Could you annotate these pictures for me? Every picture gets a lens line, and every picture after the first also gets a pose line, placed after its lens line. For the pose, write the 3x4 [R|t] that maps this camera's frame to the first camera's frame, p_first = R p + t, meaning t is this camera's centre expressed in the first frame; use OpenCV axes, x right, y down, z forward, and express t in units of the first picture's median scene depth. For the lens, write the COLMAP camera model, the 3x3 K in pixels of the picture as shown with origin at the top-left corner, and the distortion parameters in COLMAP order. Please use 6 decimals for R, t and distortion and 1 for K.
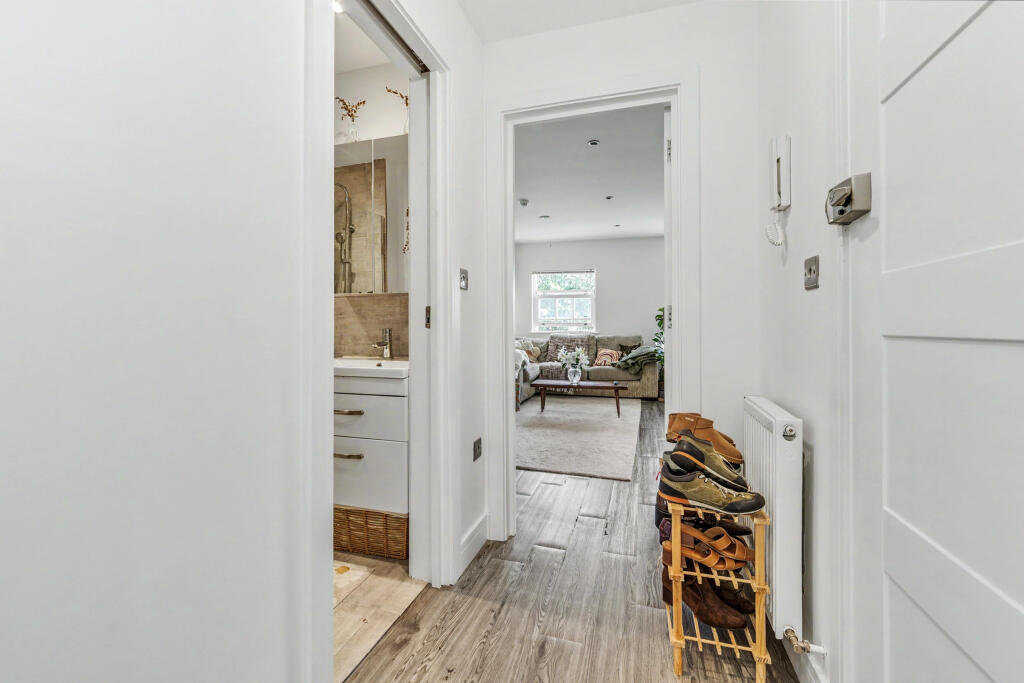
lens RADIAL K [[407.9, 0, 512.0], [0, 407.9, 341.5], [0, 0, 1]] dist [-0.000663, -0.000003]
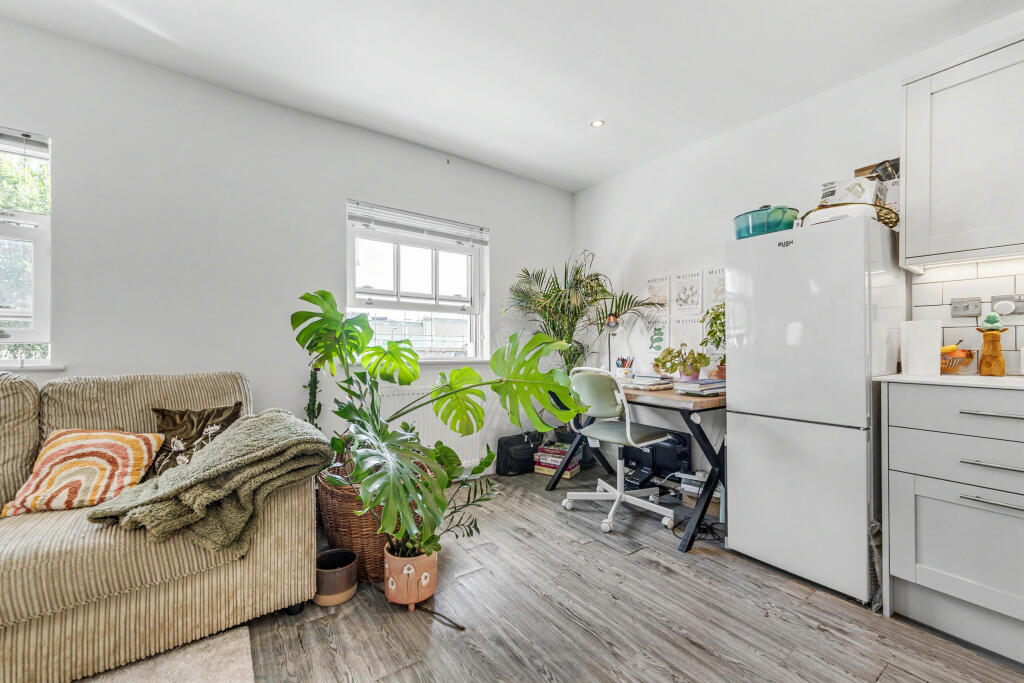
lens RADIAL K [[407.9, 0, 512.0], [0, 407.9, 341.5], [0, 0, 1]] dist [-0.000663, -0.000003]
pose [[0.592304, 0.009013, 0.805664, 0.201463], [0.004627, 0.999883, -0.014588, -0.037196], [-0.805701, 0.012369, 0.592193, 0.698152]]
